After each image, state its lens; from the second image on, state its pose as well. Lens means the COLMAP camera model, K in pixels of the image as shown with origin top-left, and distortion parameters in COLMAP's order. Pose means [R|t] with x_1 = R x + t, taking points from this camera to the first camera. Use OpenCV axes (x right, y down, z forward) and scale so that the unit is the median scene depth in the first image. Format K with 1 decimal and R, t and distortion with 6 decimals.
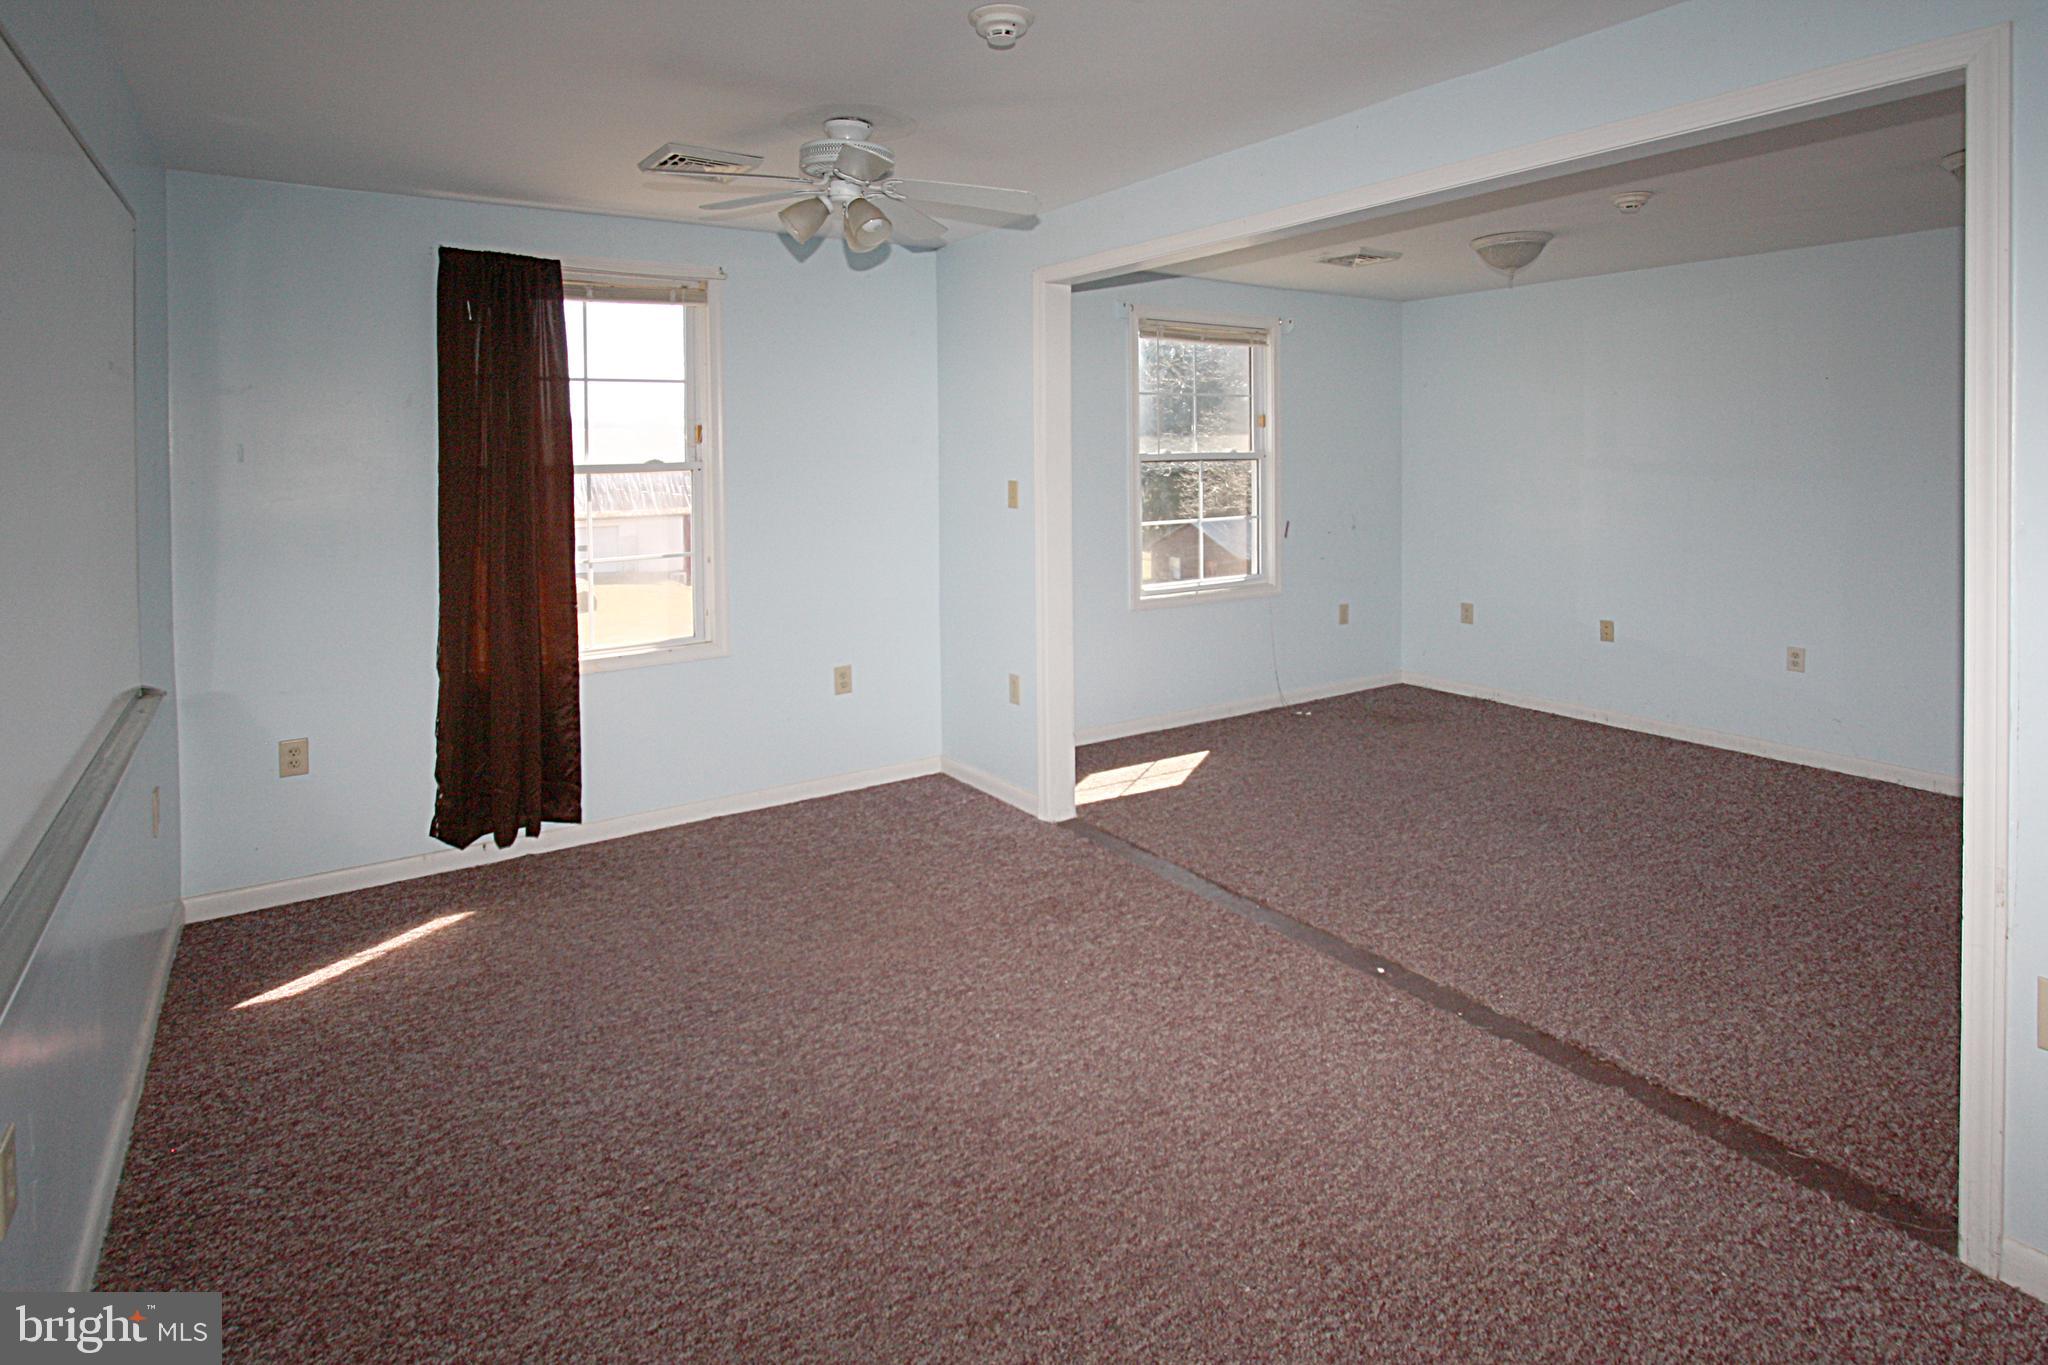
lens RADIAL K [[1045.0, 0, 1024.0], [0, 1045.0, 682.5], [0, 0, 1]] dist [-0.005131, -0.000462]
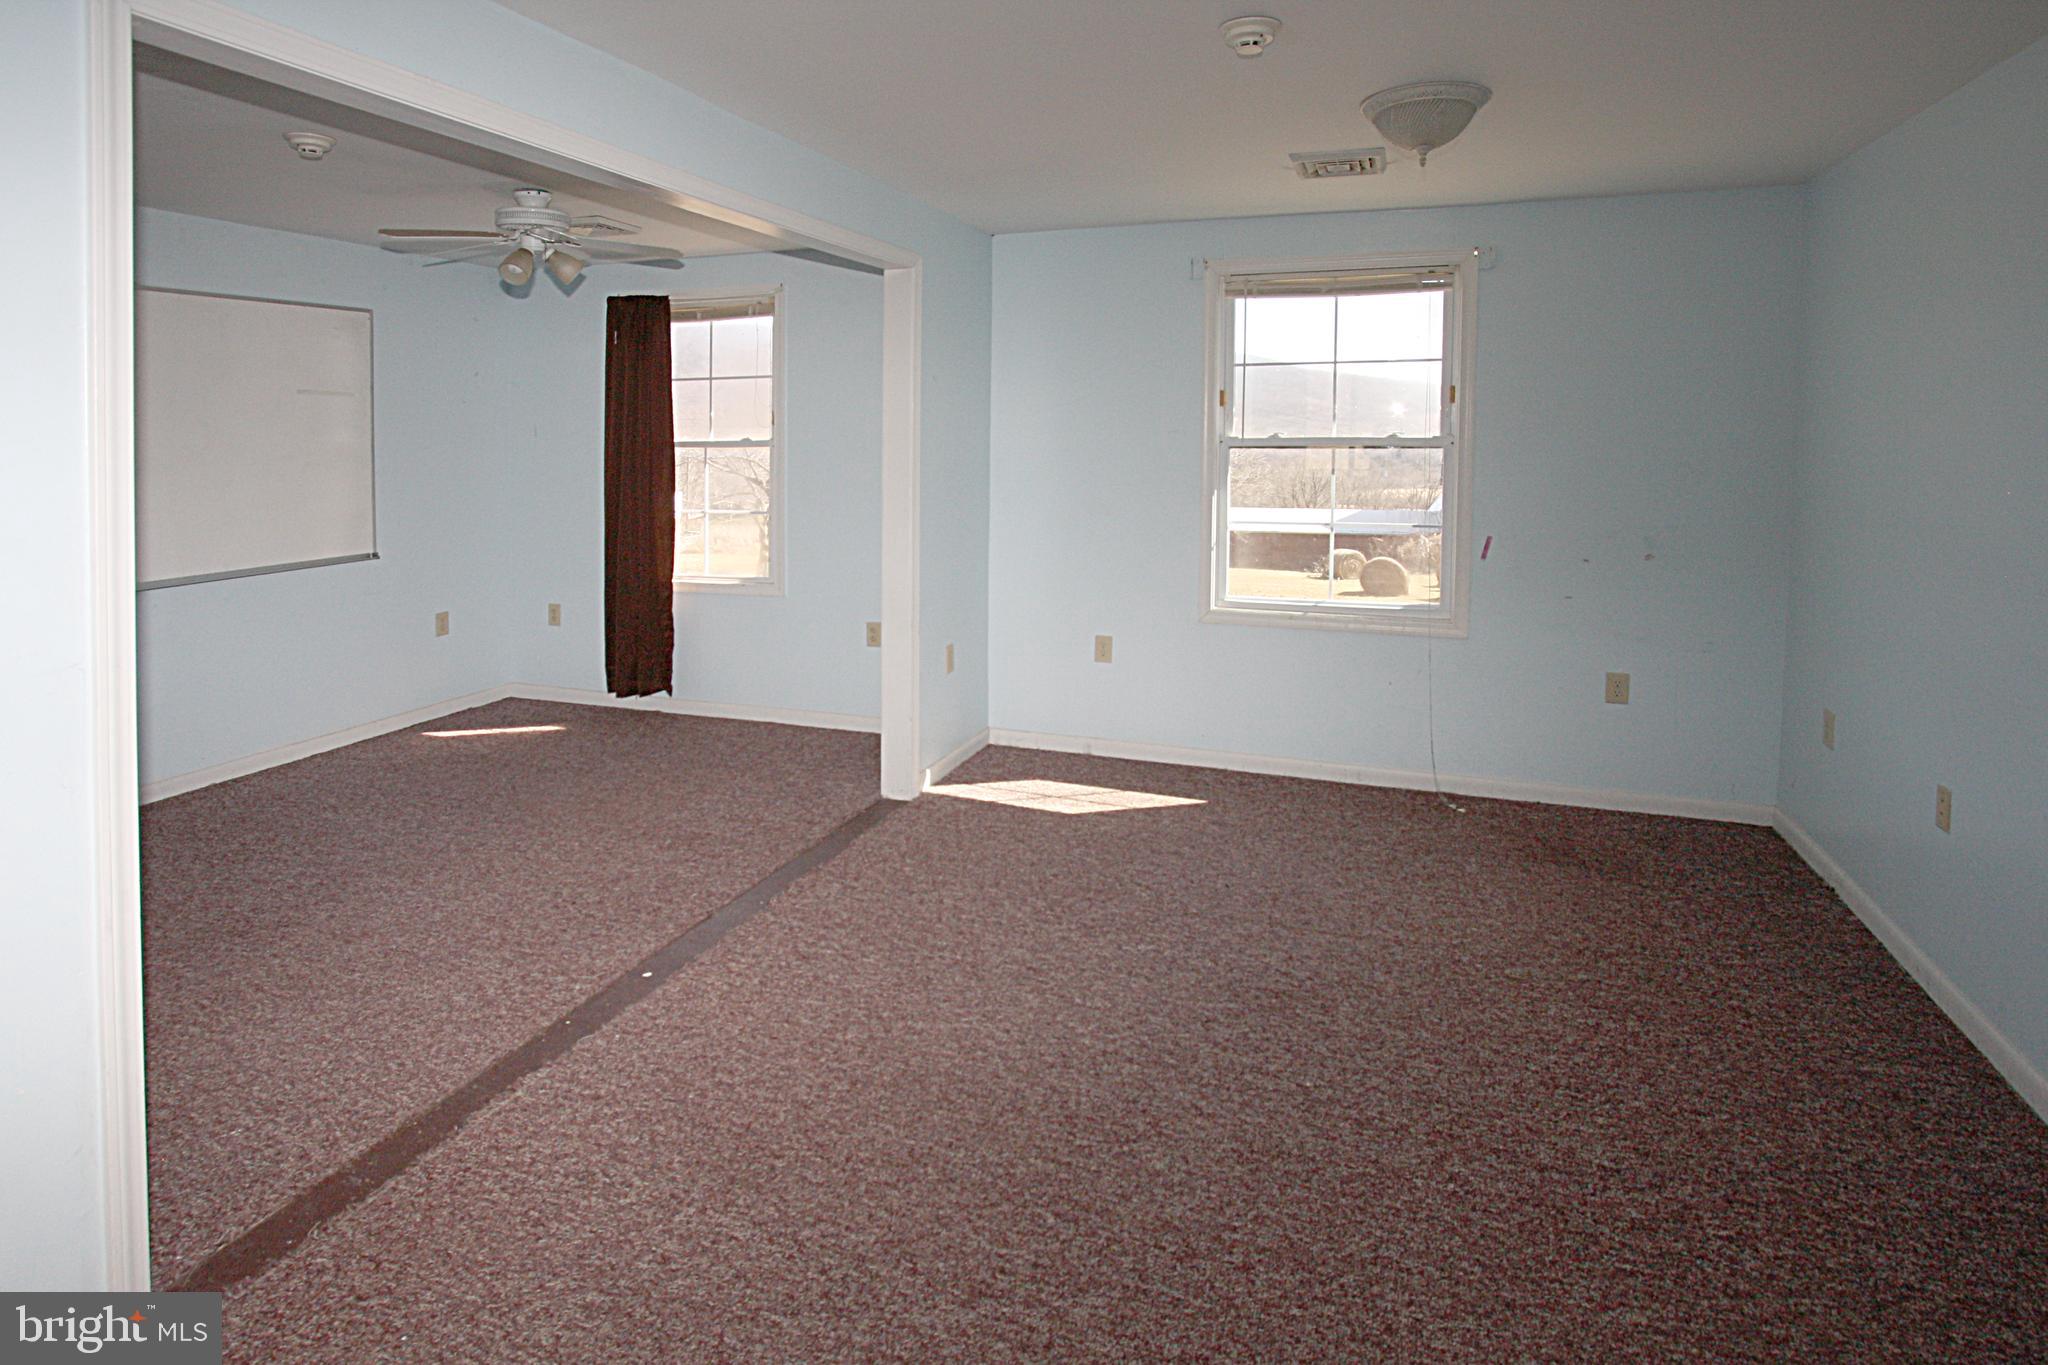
lens RADIAL K [[1056.0, 0, 1024.0], [0, 1056.0, 682.5], [0, 0, 1]] dist [-0.017985, 0.000302]
pose [[0.595198, 0.189962, -0.780803, 0.977969], [-0.178181, 0.978668, 0.102275, -0.116518], [0.783576, 0.078251, 0.616349, 0.507896]]
